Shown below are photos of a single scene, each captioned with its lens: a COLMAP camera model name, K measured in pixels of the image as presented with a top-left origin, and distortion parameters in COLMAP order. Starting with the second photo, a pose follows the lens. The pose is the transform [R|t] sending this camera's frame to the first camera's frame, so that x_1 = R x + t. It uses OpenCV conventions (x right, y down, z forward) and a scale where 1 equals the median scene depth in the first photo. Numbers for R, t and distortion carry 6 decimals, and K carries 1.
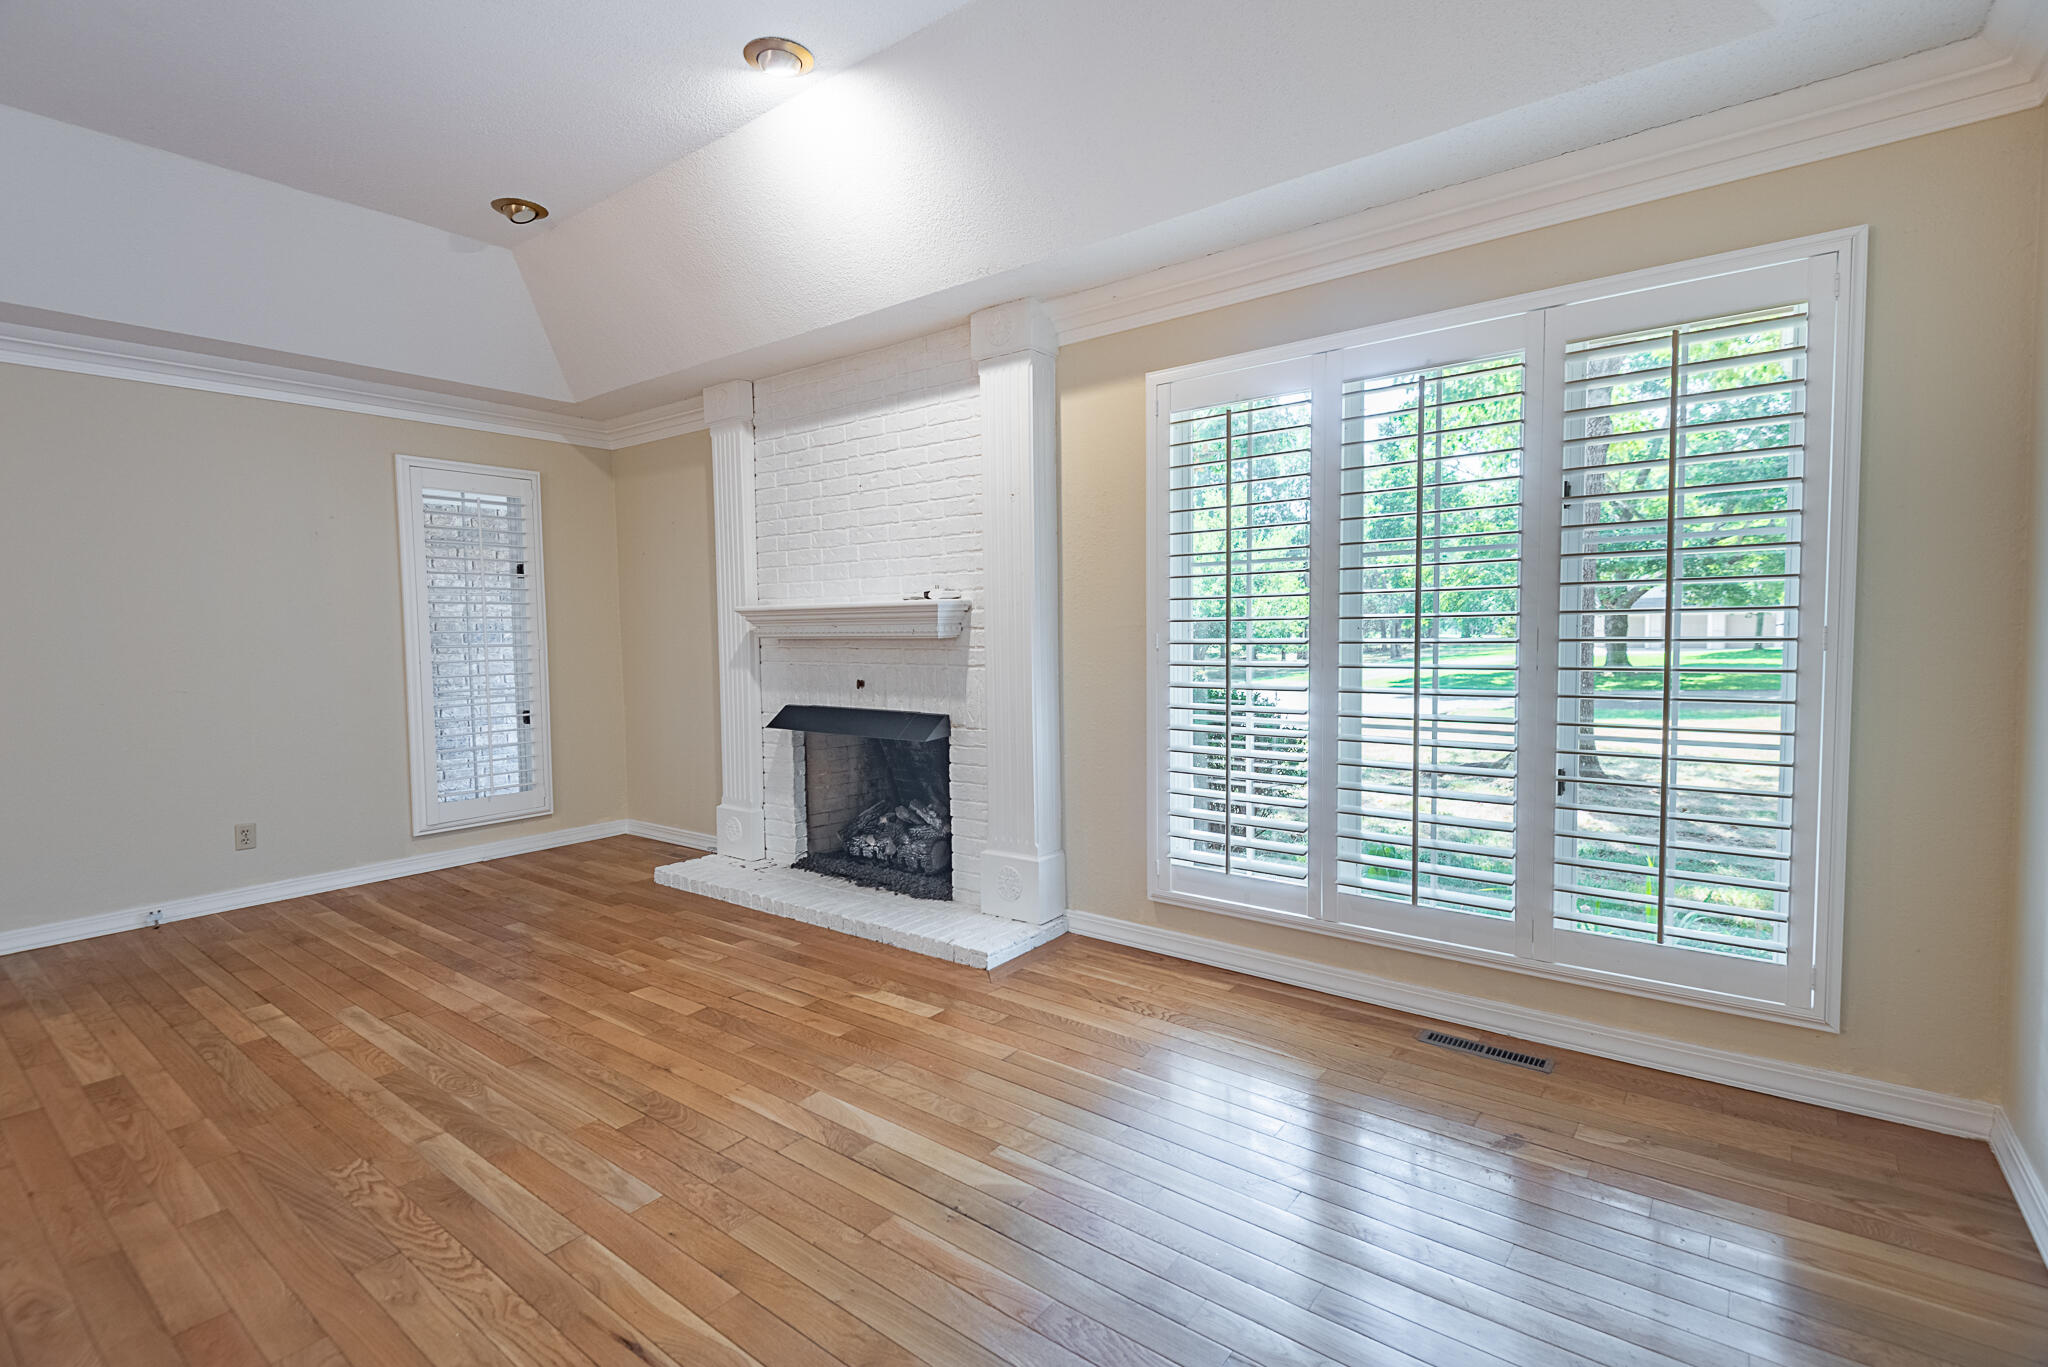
lens RADIAL K [[939.2, 0, 1020.7], [0, 939.2, 679.9], [0, 0, 1]] dist [0.033342, -0.023280]
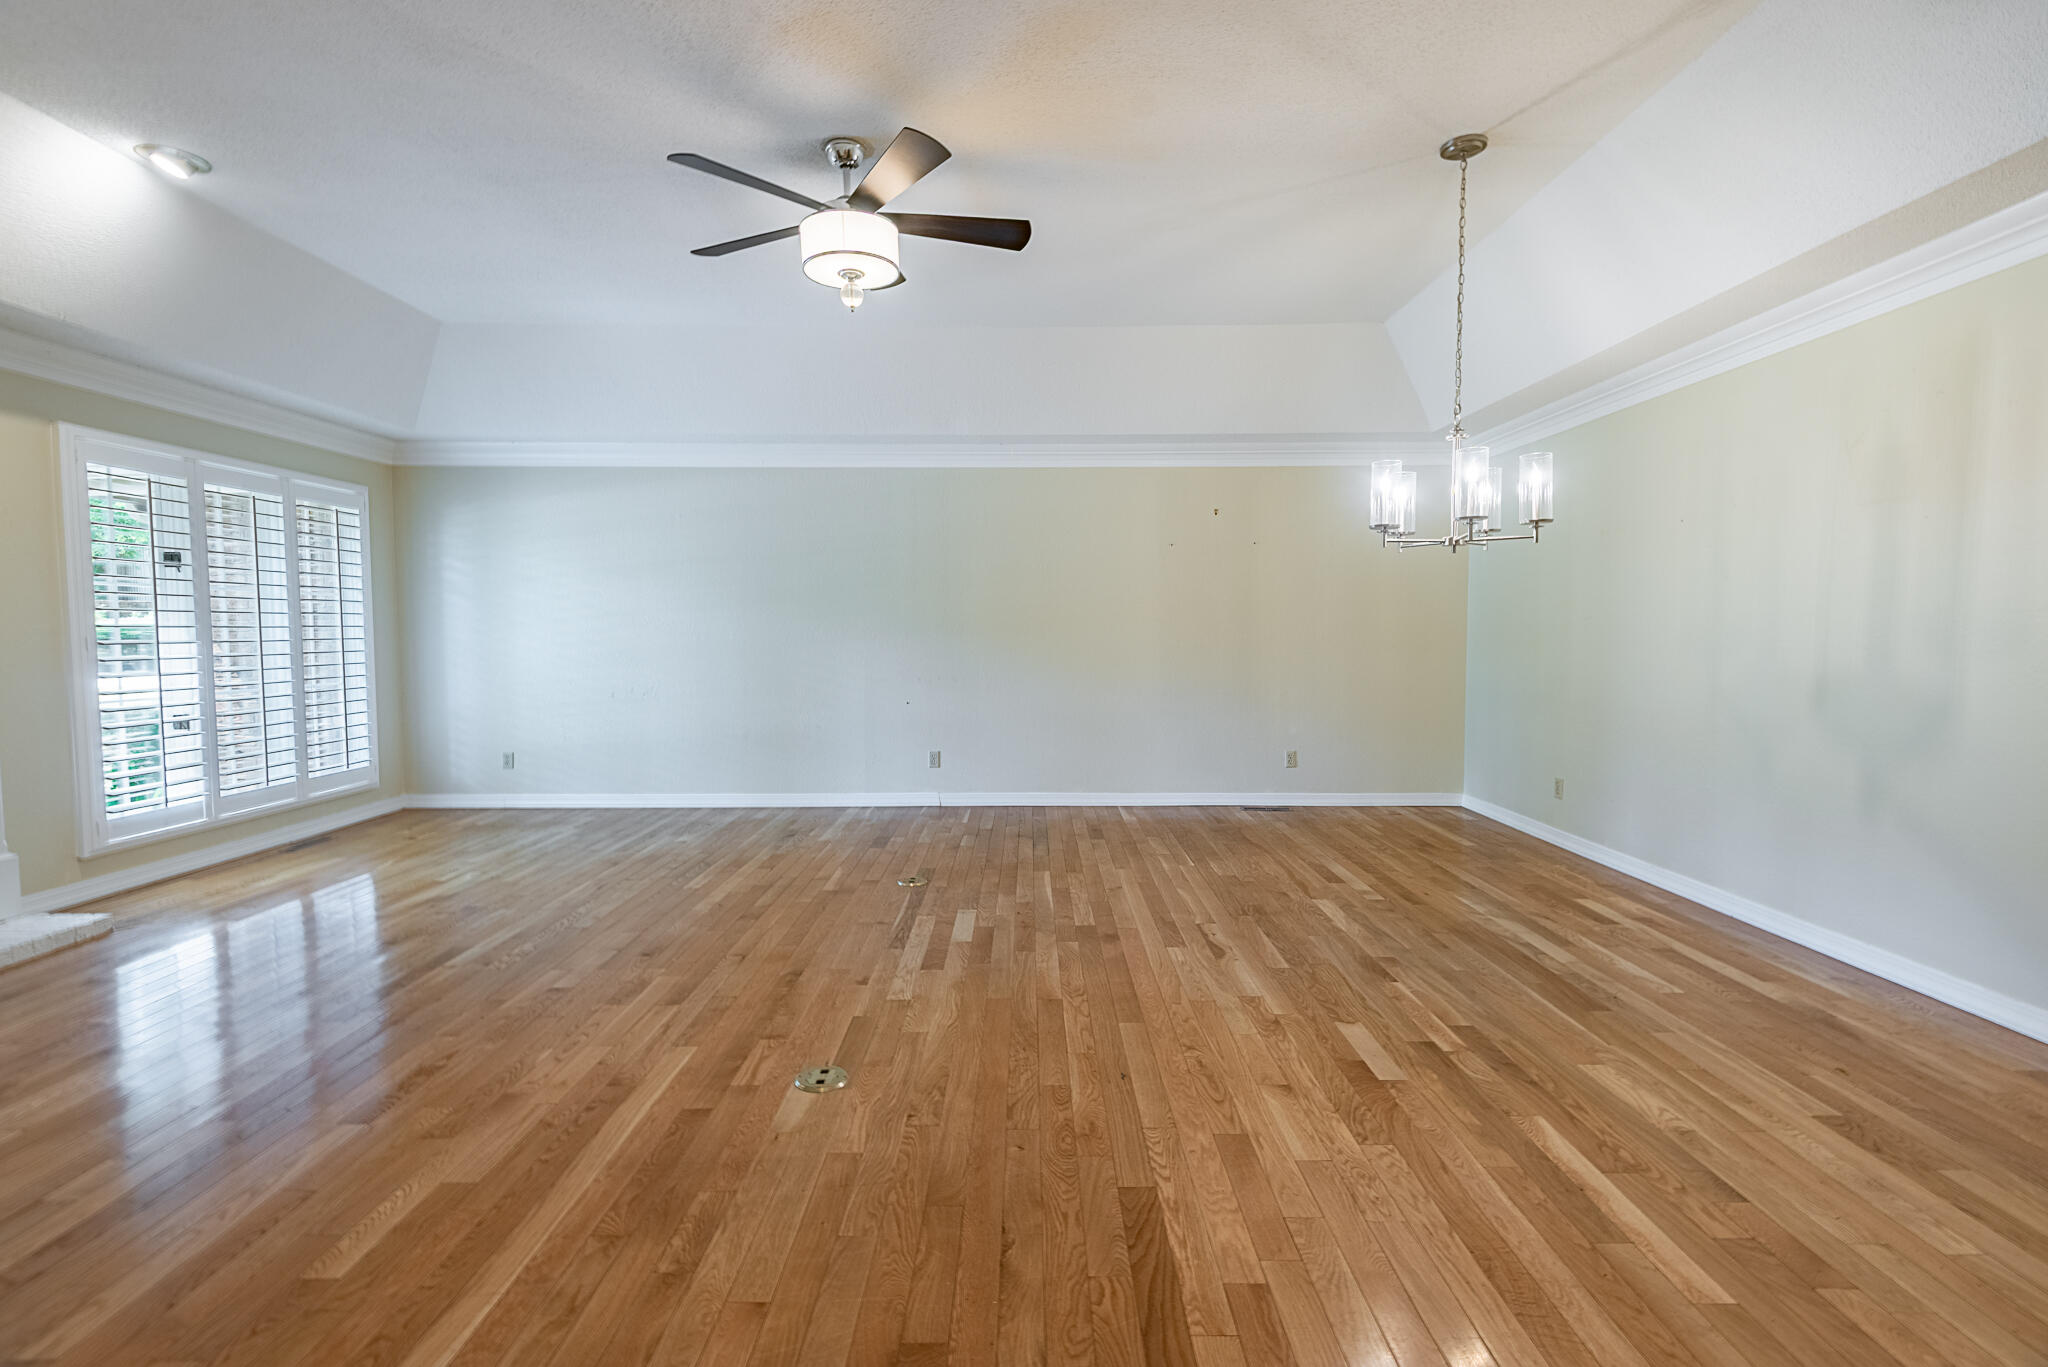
lens RADIAL K [[927.5, 0, 1023.3], [0, 927.5, 680.3], [0, 0, 1]] dist [0.041805, -0.026056]
pose [[-0.612274, -0.025525, 0.790234, -1.466645], [0.053973, 0.995798, 0.073984, -0.015108], [-0.788801, 0.087950, -0.608323, 0.724666]]
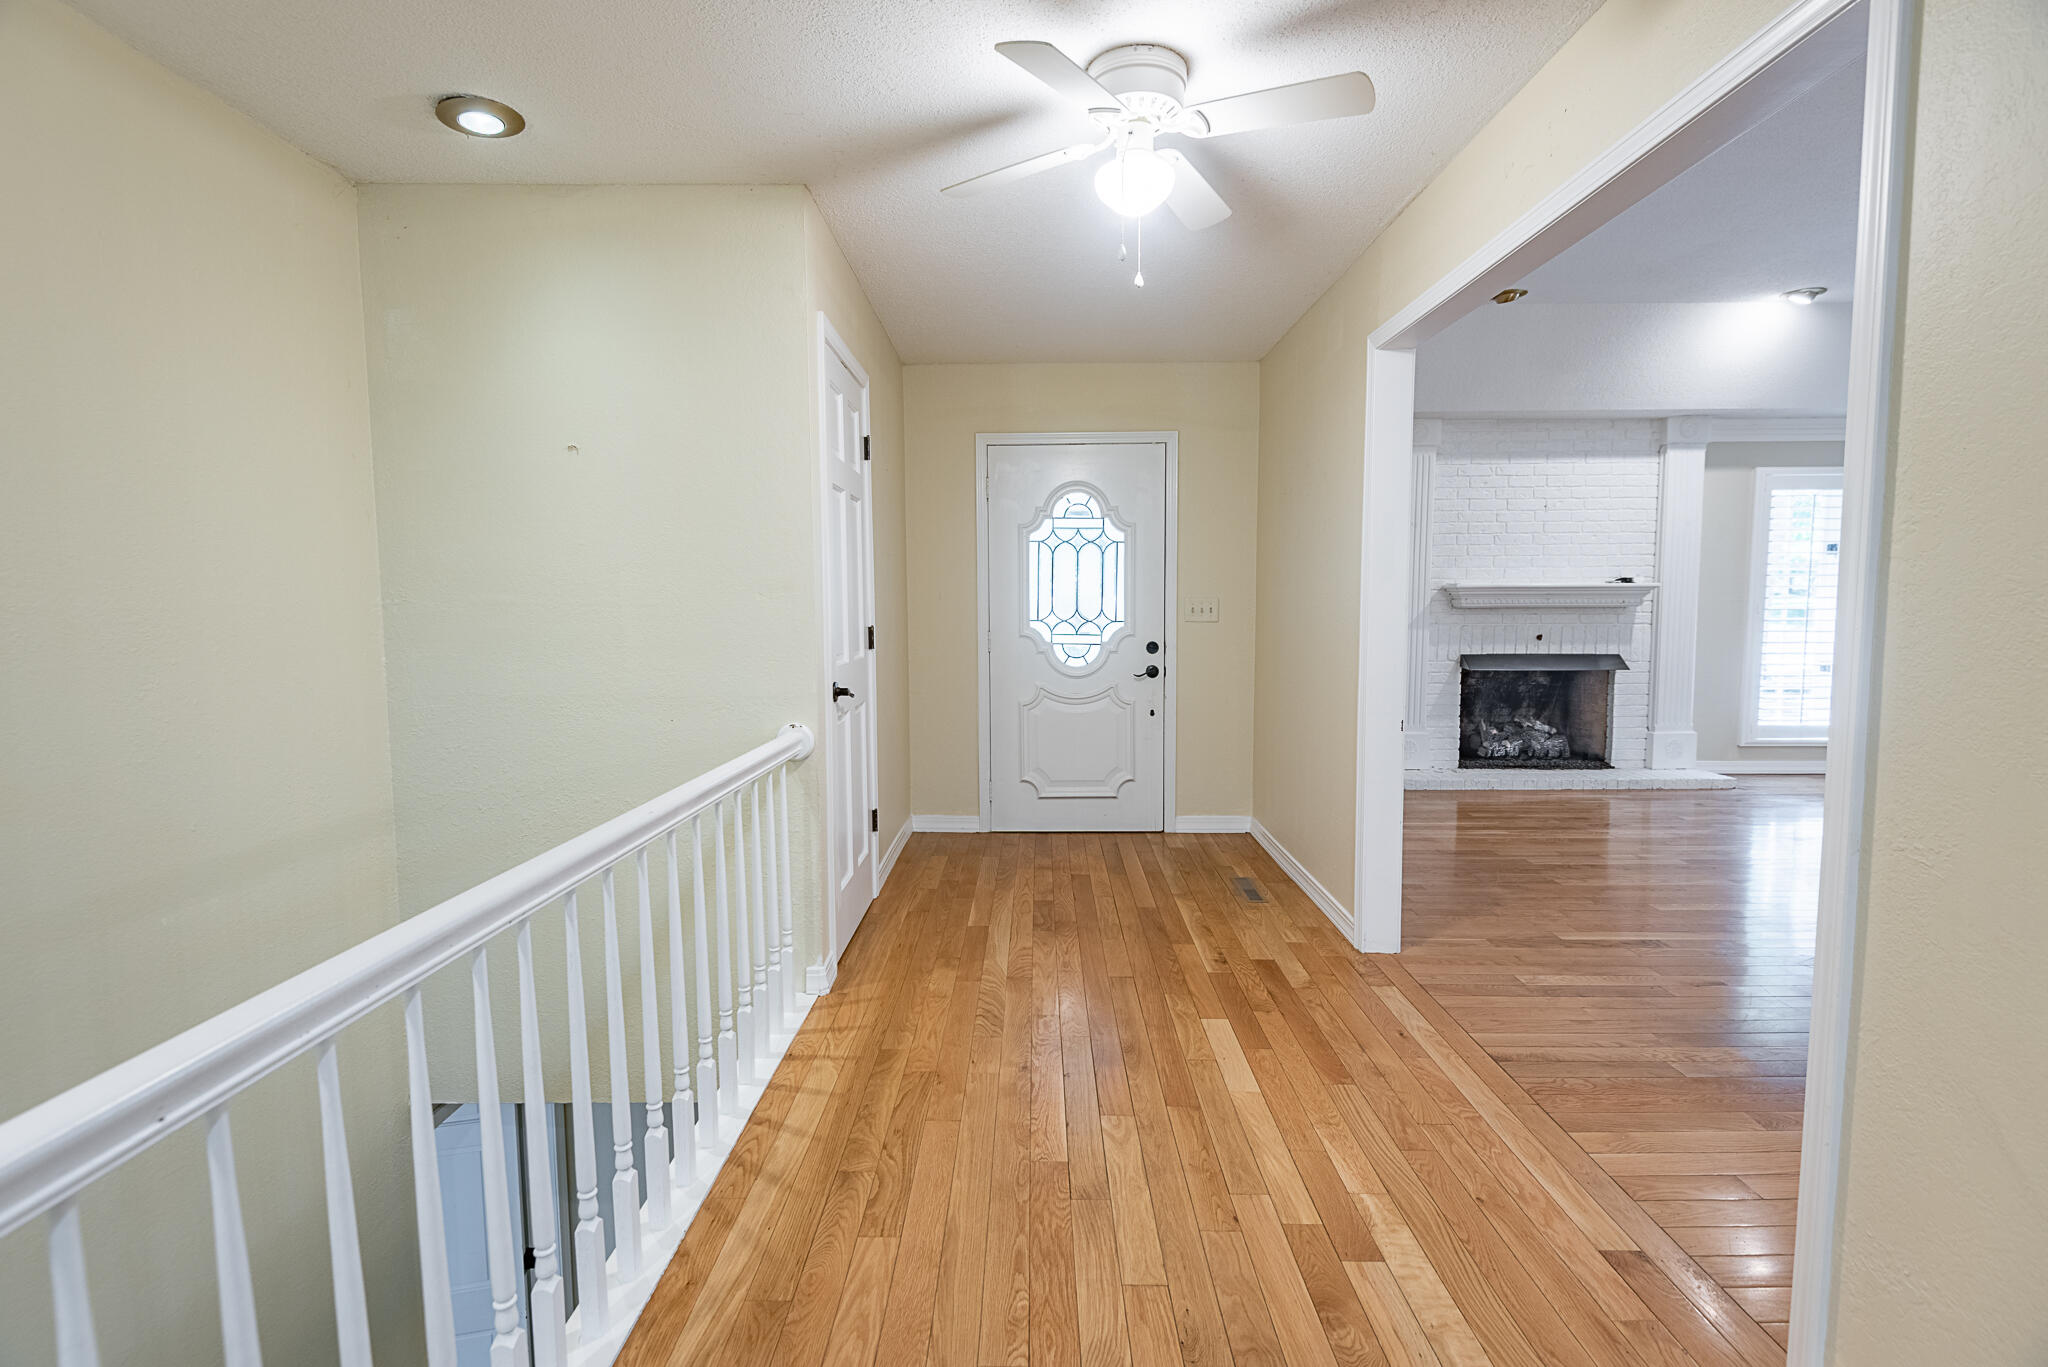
lens RADIAL K [[939.2, 0, 1020.7], [0, 939.2, 679.9], [0, 0, 1]] dist [0.033342, -0.023280]
pose [[0.797493, -0.035076, 0.602307, -2.033569], [0.023088, 0.999352, 0.027629, 0.013171], [-0.602886, -0.008128, 0.797786, 0.338495]]
